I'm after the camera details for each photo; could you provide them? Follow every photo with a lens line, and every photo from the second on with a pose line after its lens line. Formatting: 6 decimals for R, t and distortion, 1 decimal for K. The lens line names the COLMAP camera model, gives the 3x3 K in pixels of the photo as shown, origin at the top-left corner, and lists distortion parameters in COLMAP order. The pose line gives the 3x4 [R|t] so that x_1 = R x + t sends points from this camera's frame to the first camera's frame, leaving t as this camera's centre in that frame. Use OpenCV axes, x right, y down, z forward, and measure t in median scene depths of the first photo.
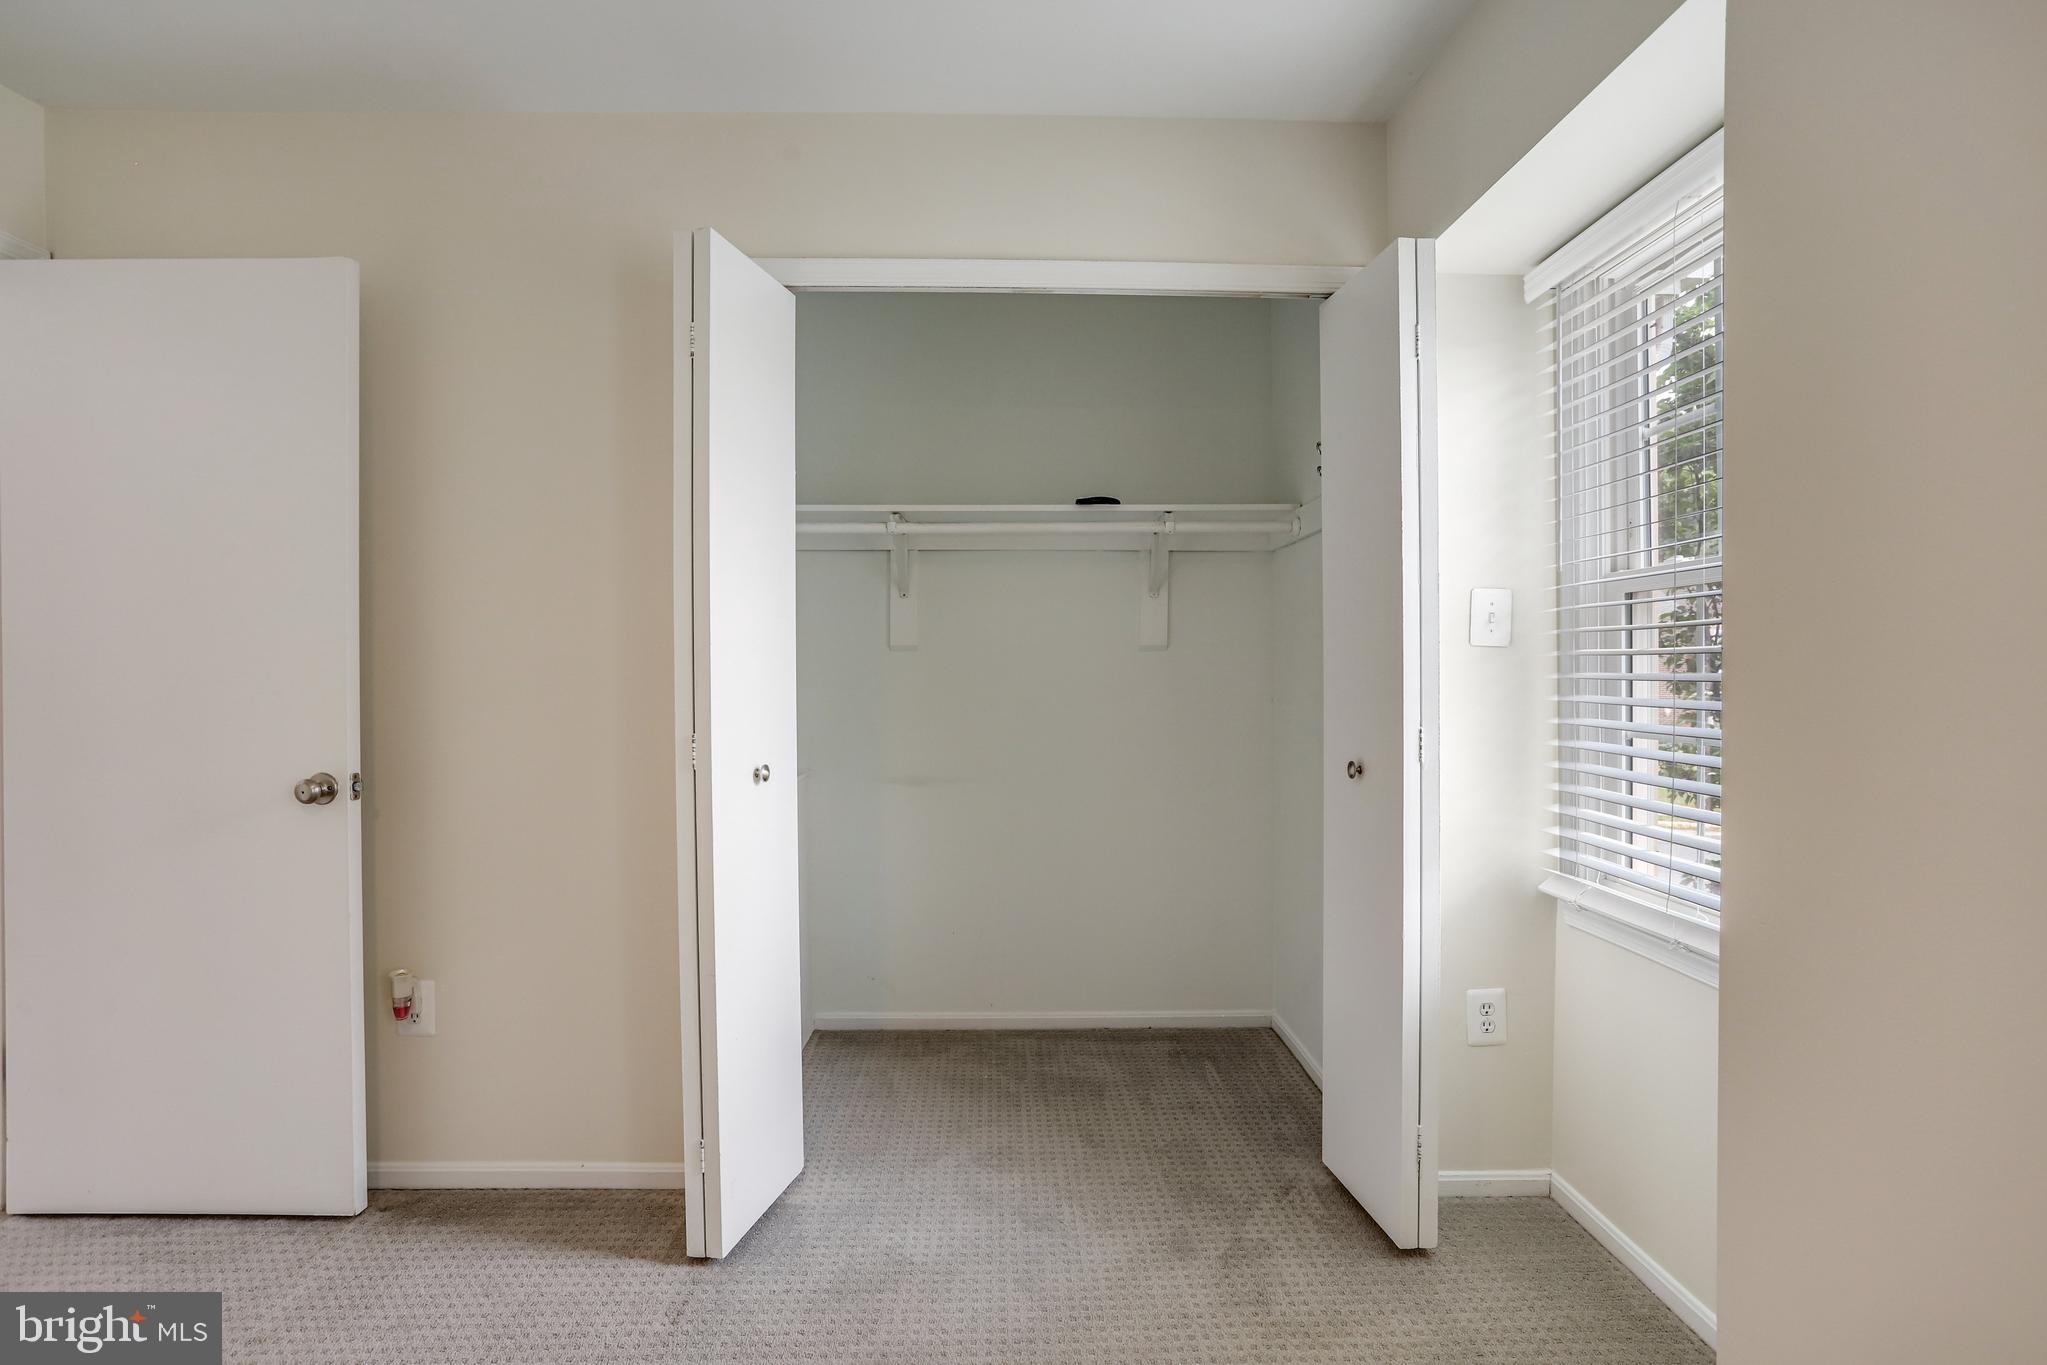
lens RADIAL K [[999.2, 0, 1019.7], [0, 999.2, 684.0], [0, 0, 1]] dist [-0.002390, 0.006732]
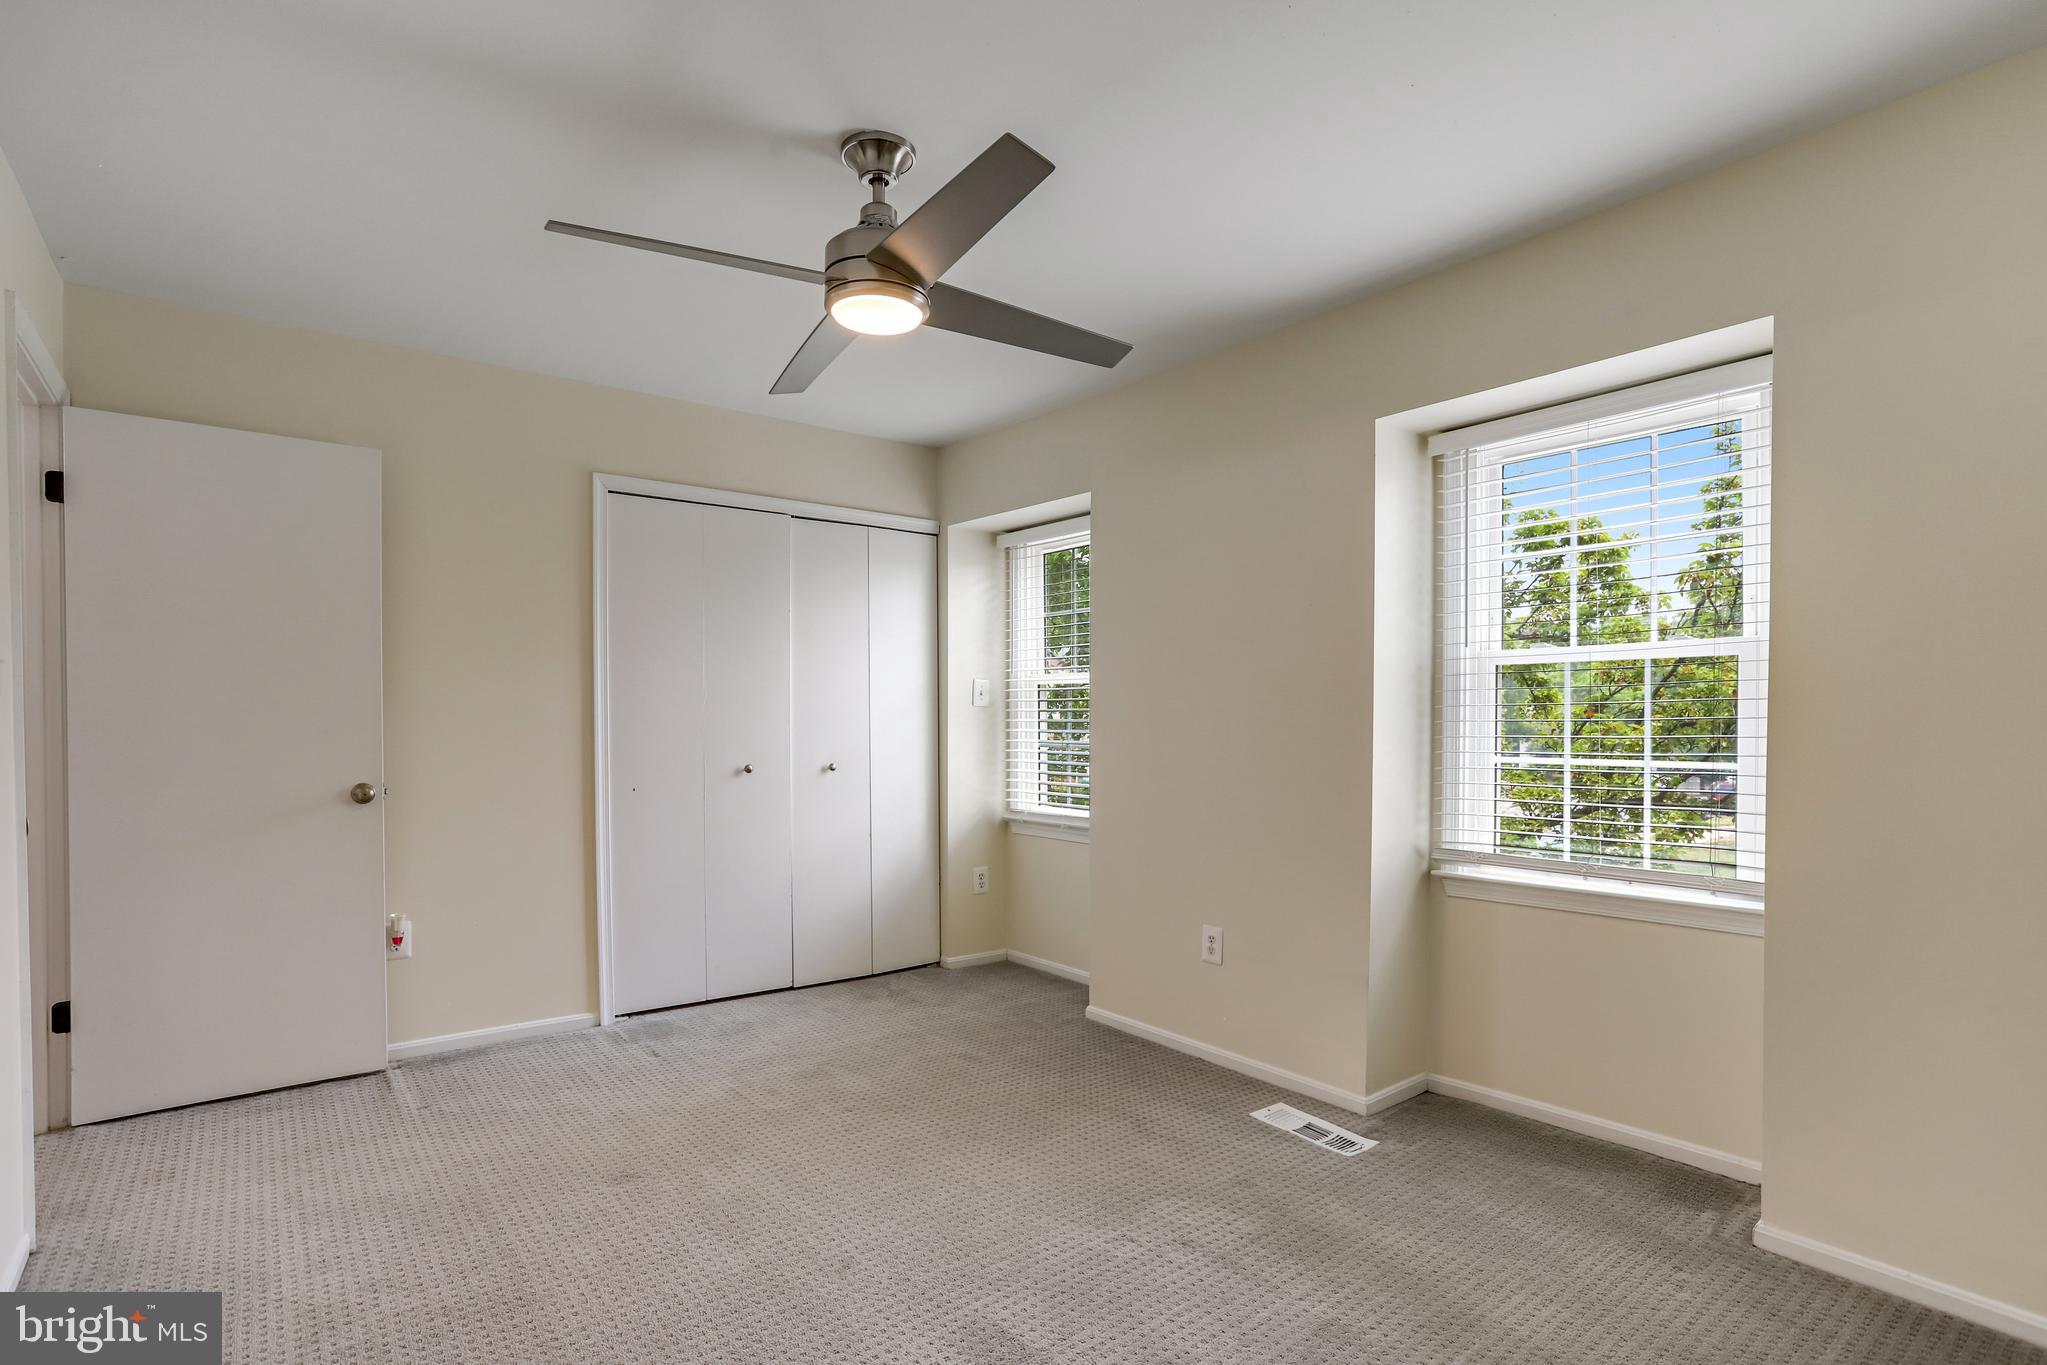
lens RADIAL K [[1042.6, 0, 1023.3], [0, 1042.6, 727.3], [0, 0, 1]] dist [0.000743, 0.034706]
pose [[0.804407, -0.006778, 0.594040, -0.800637], [0.010354, 0.999943, -0.002611, 0.014118], [-0.593989, 0.008251, 0.804431, -0.867559]]
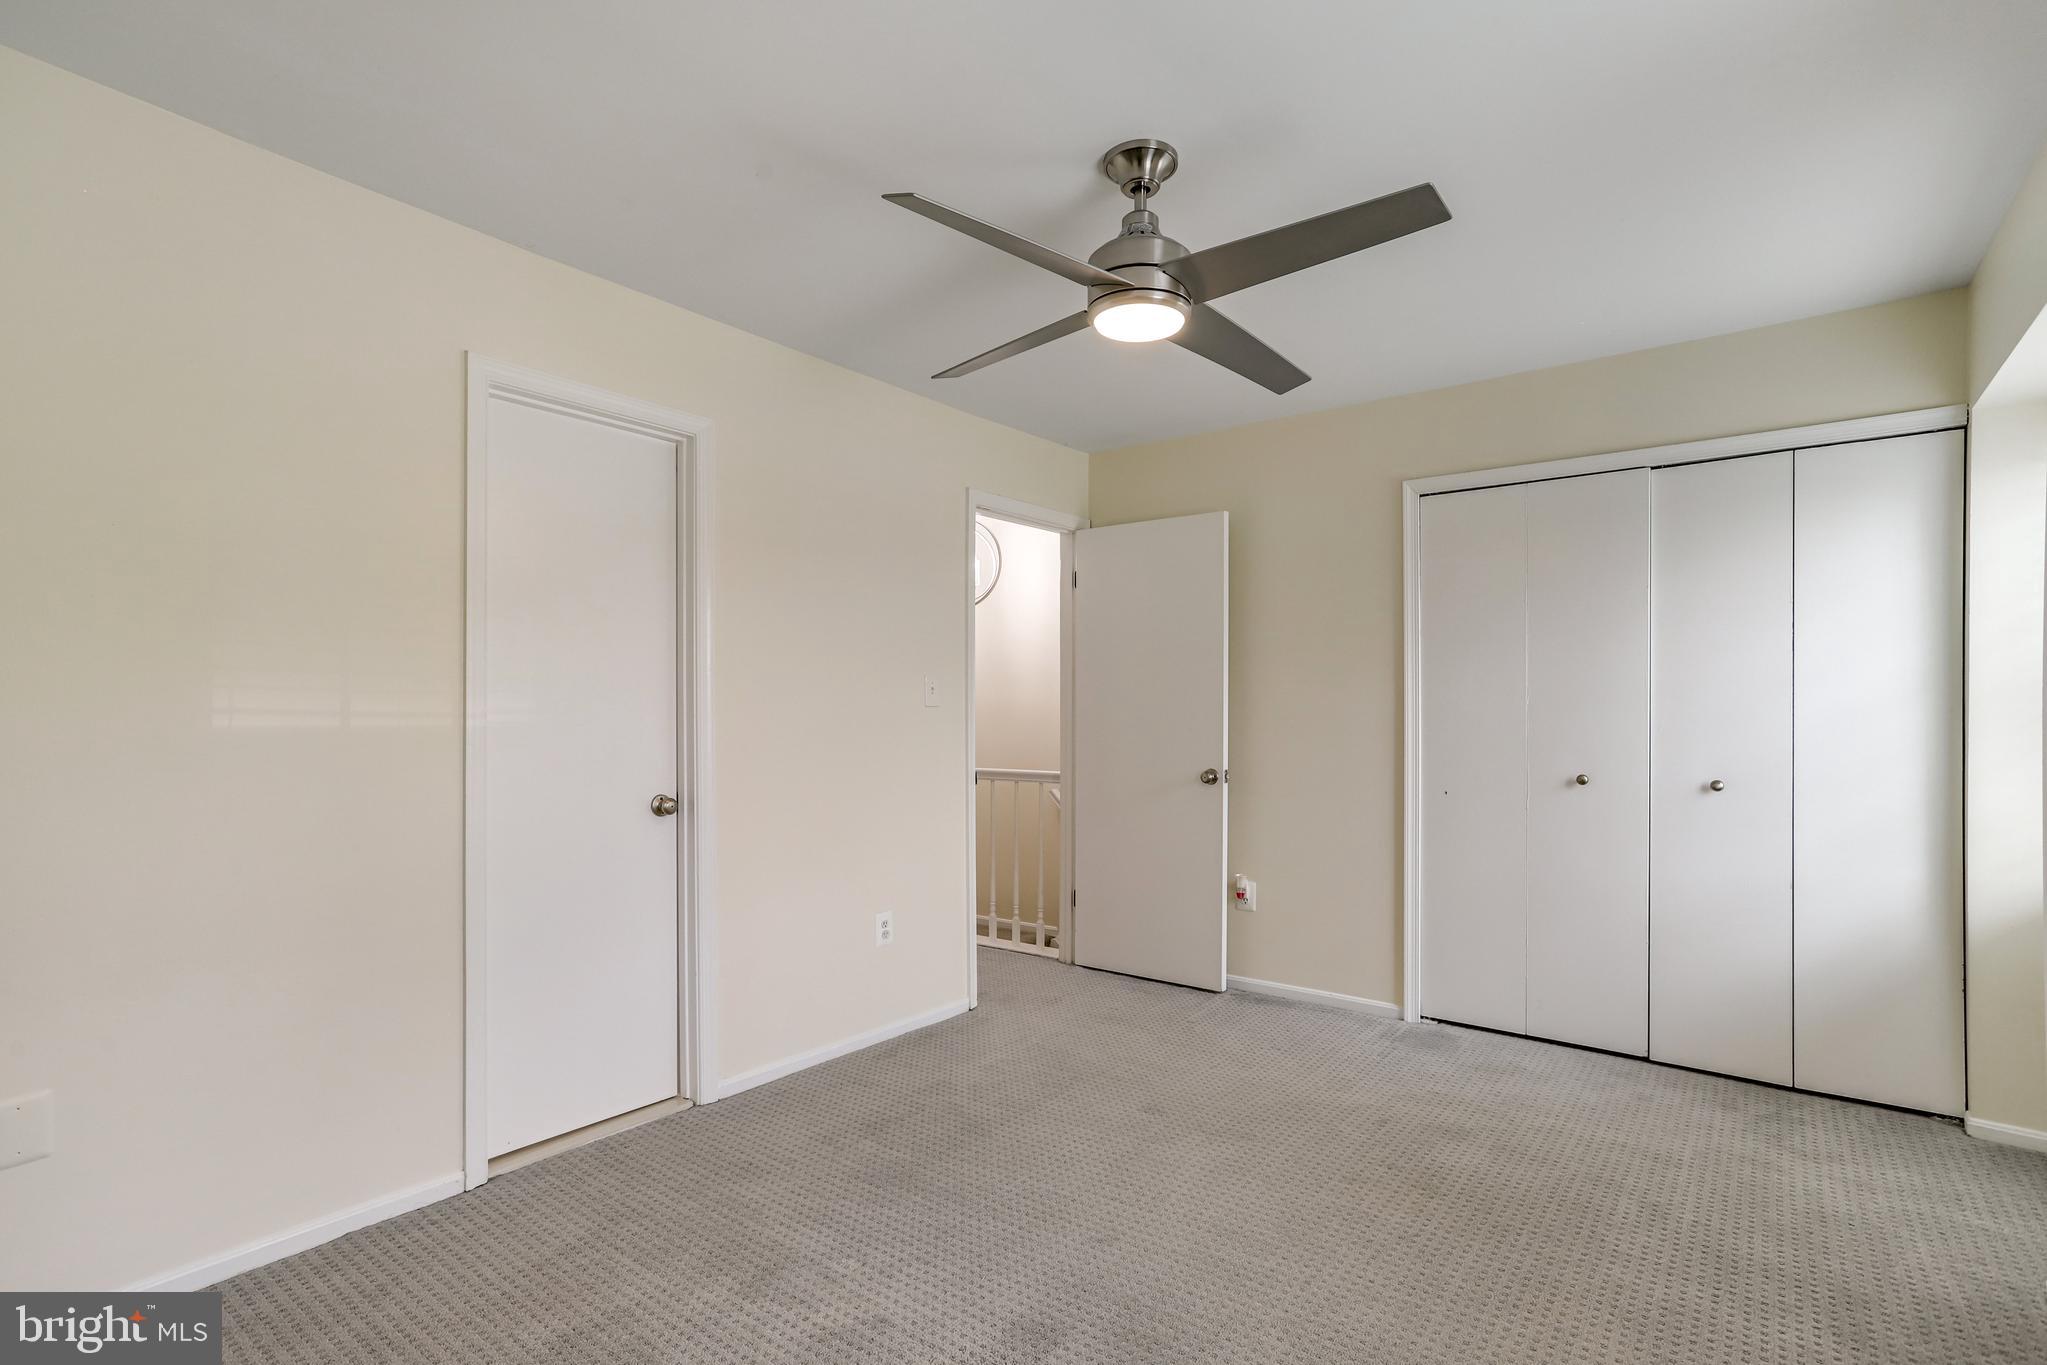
lens RADIAL K [[1022.2, 0, 1023.3], [0, 1022.2, 716.6], [0, 0, 1]] dist [-0.000666, 0.043053]
pose [[0.788728, 0.001609, -0.614740, 0.265077], [-0.011667, 0.999856, -0.012353, 0.011101], [0.614631, 0.016916, 0.788633, -0.825382]]
